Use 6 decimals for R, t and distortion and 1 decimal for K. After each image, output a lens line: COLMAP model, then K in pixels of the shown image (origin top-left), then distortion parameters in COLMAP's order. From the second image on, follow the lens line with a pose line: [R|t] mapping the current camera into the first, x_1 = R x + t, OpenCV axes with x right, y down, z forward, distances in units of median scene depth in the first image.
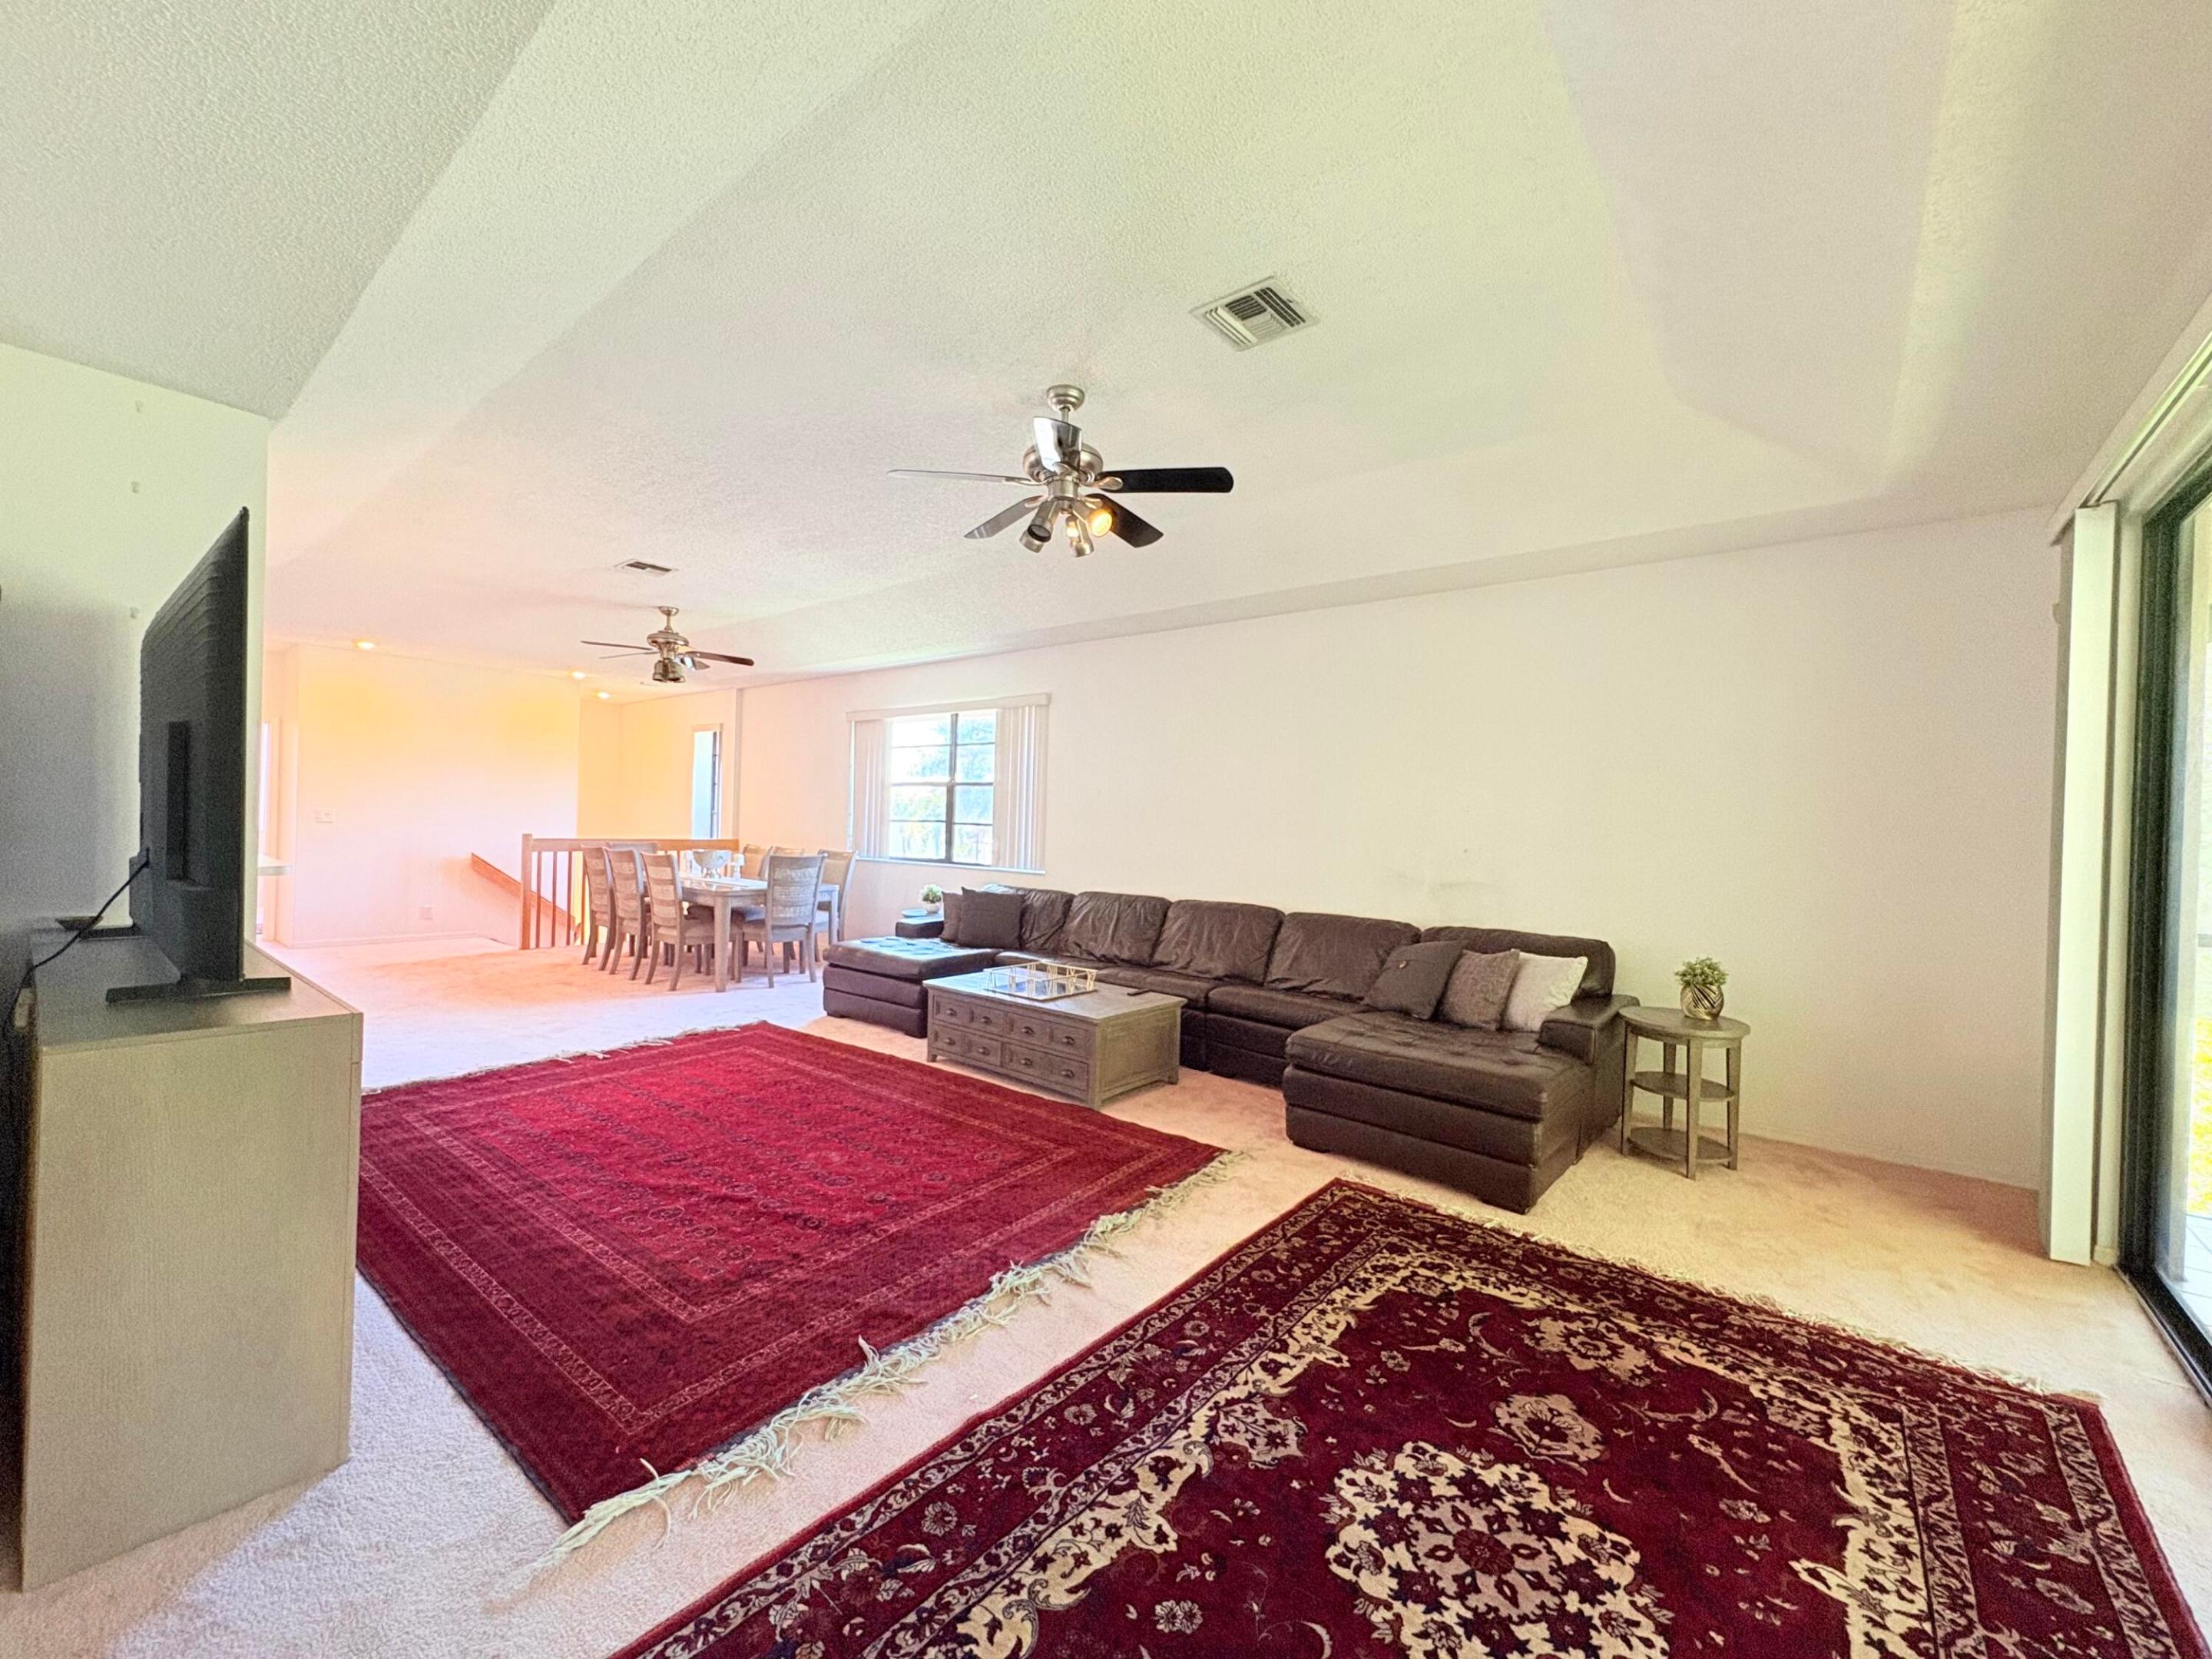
lens RADIAL K [[882.5, 0, 1102.5], [0, 882.5, 824.8], [0, 0, 1]] dist [-0.002147, 0.000311]
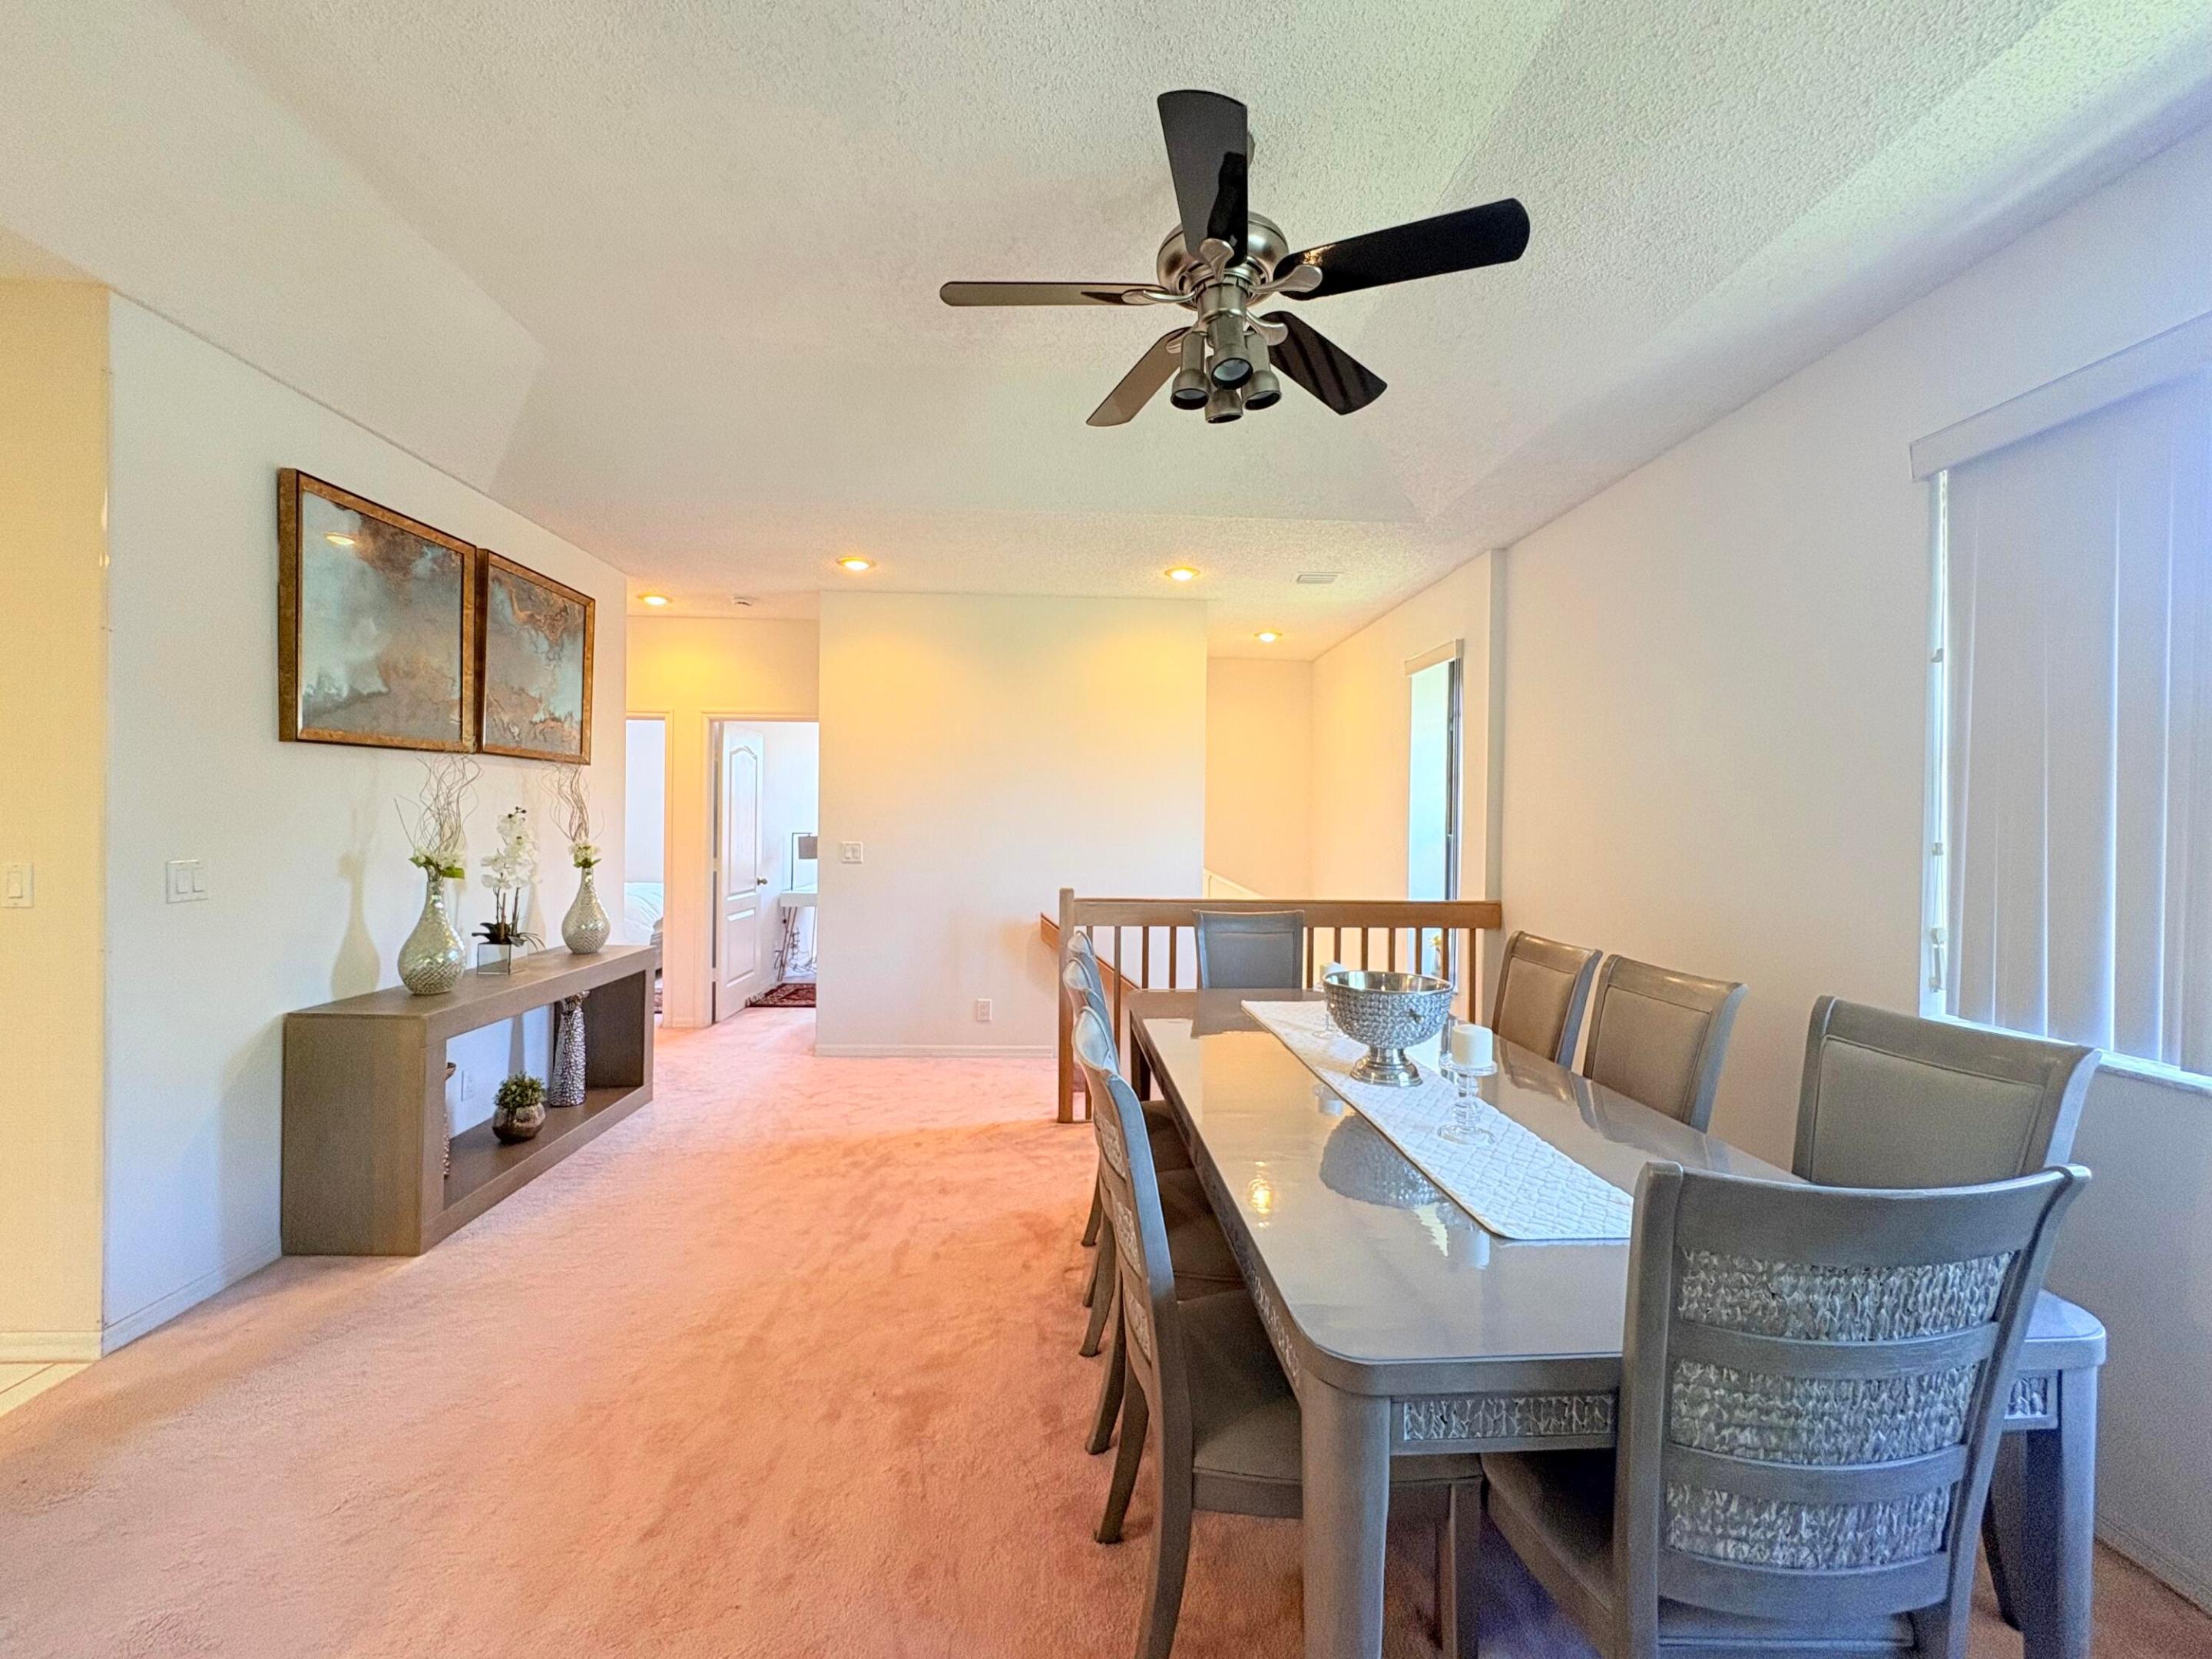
lens RADIAL K [[882.5, 0, 1100.1], [0, 882.5, 827.6], [0, 0, 1]] dist [-0.002147, 0.000311]
pose [[0.668414, -0.013967, -0.743658, -1.044301], [0.002597, 0.999861, -0.016445, -0.063576], [0.743785, 0.009060, 0.668358, 2.647944]]
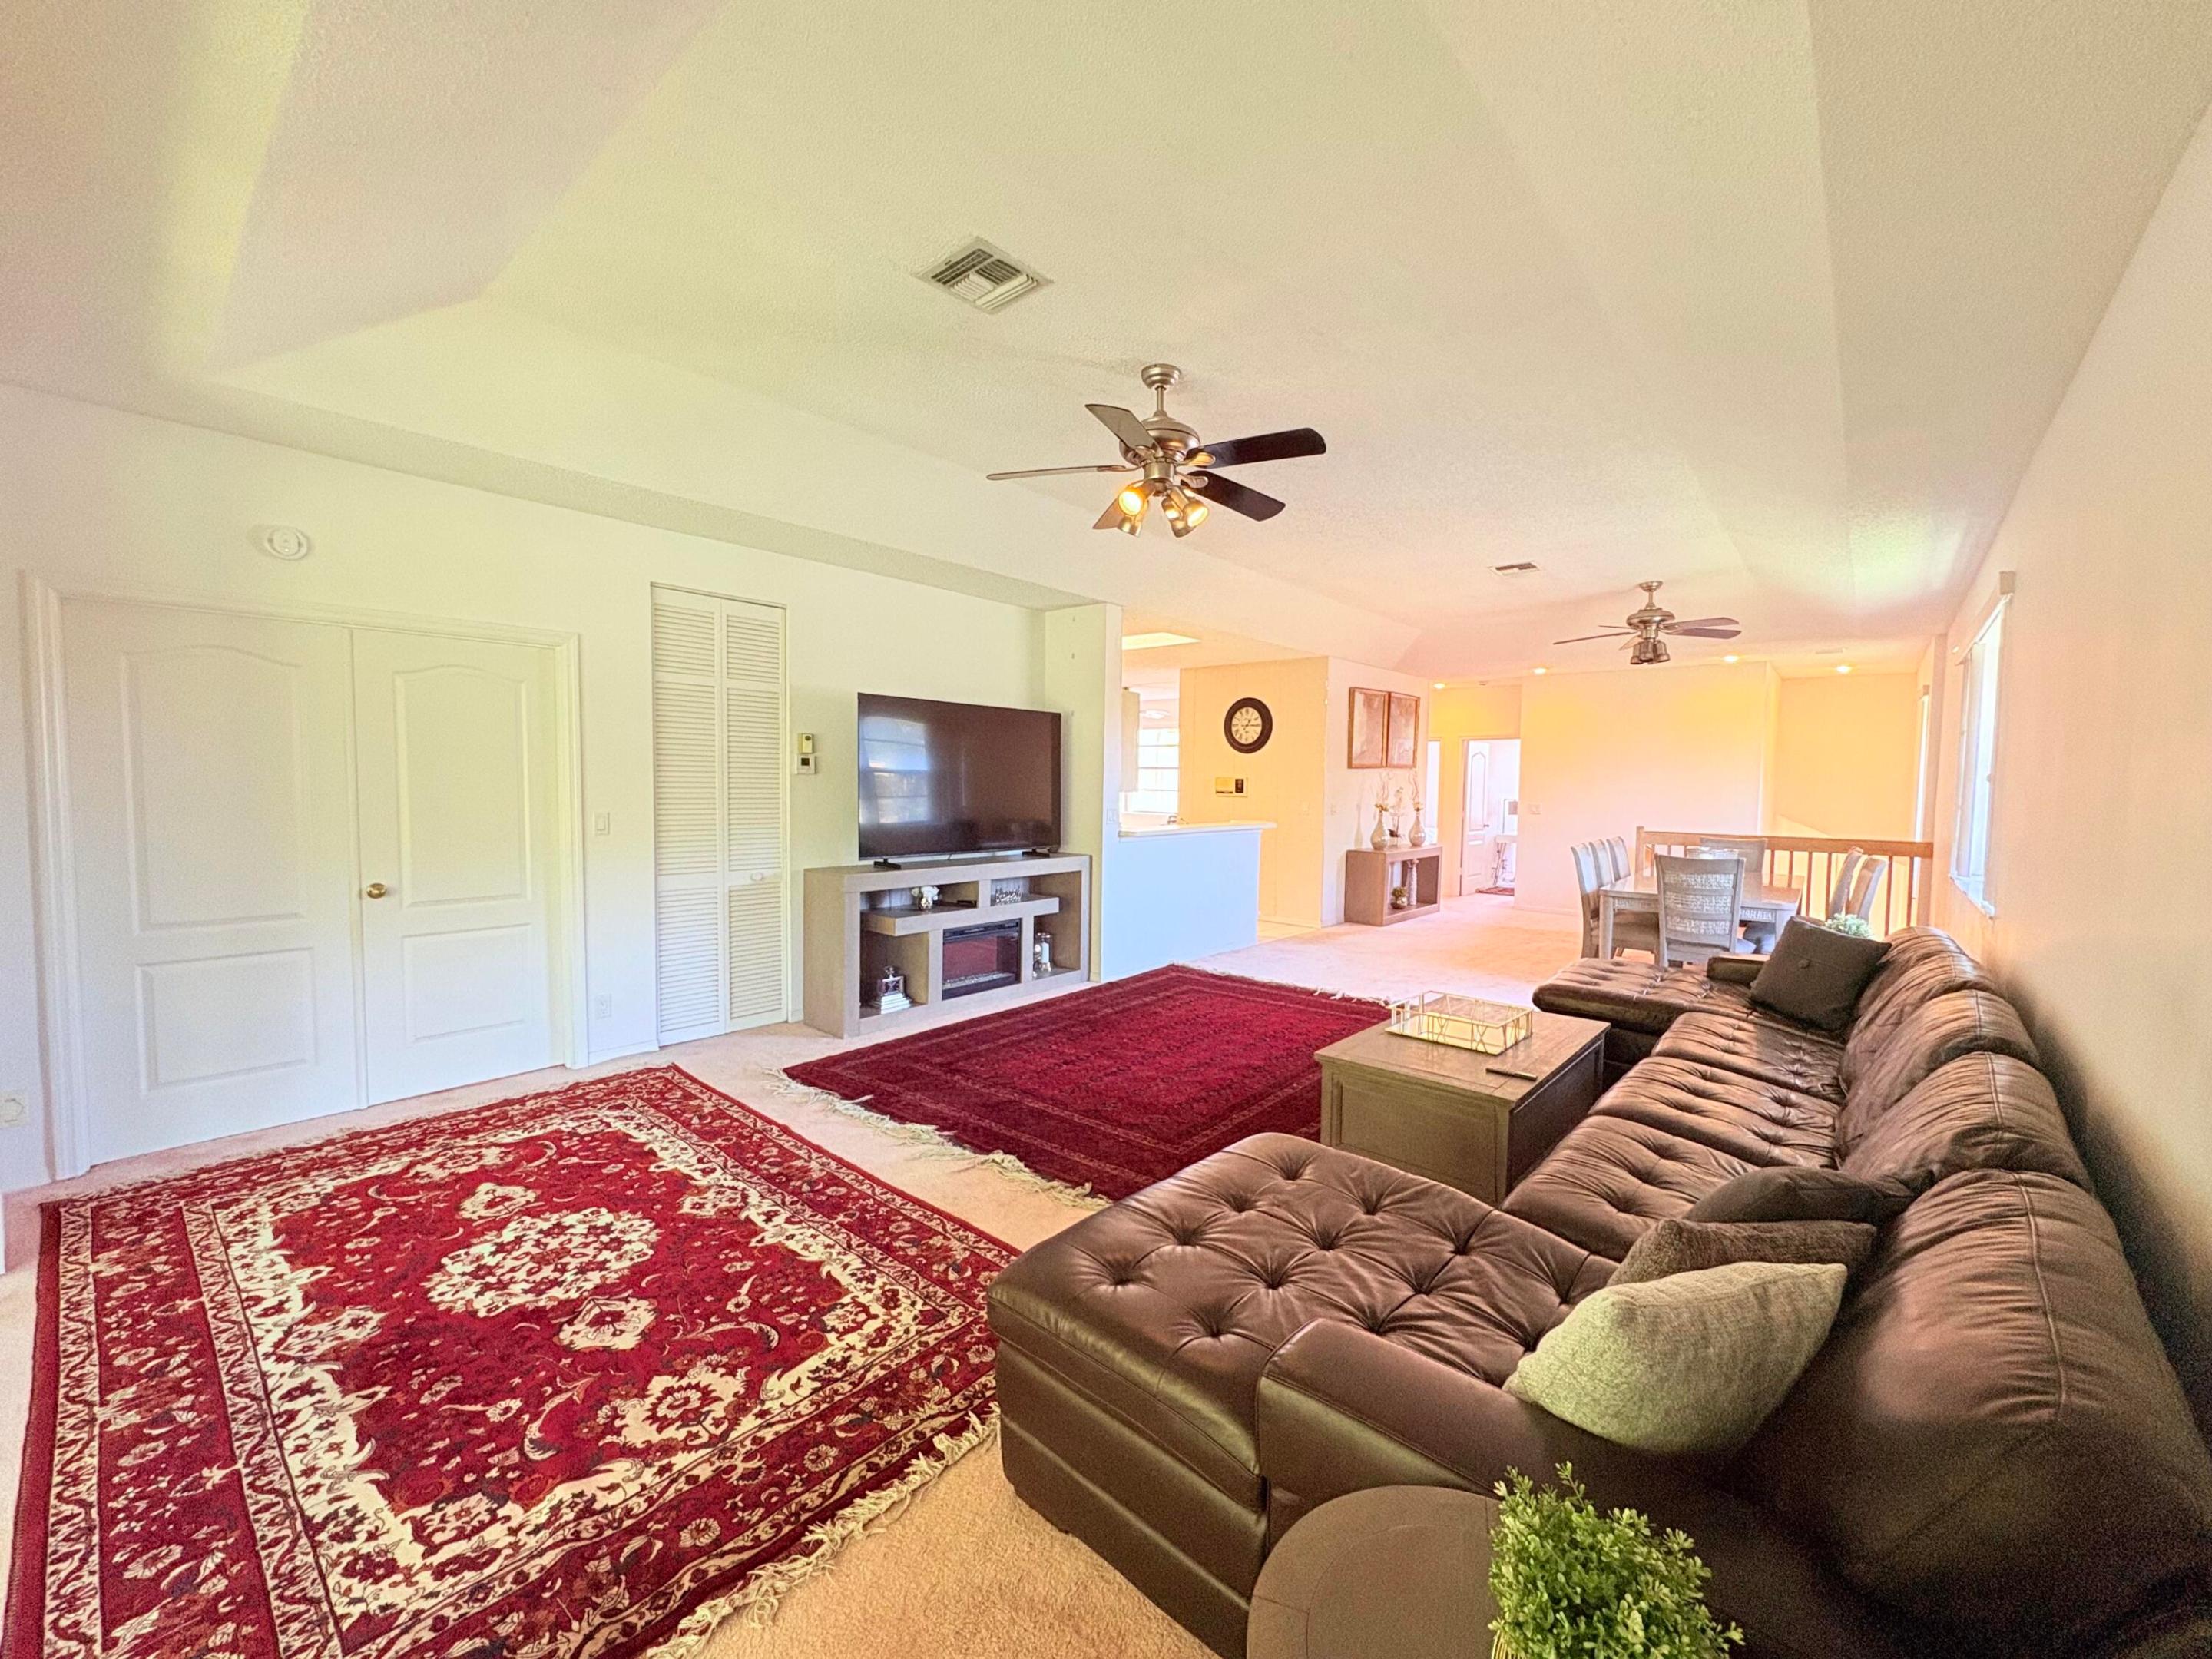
lens RADIAL K [[882.5, 0, 1111.1], [0, 882.5, 832.5], [0, 0, 1]] dist [-0.002147, 0.000311]
pose [[-0.022724, 0.030062, -0.999290, 1.532152], [-0.017239, 0.999387, 0.030457, -0.011902], [0.999593, 0.017919, -0.022192, 1.570860]]
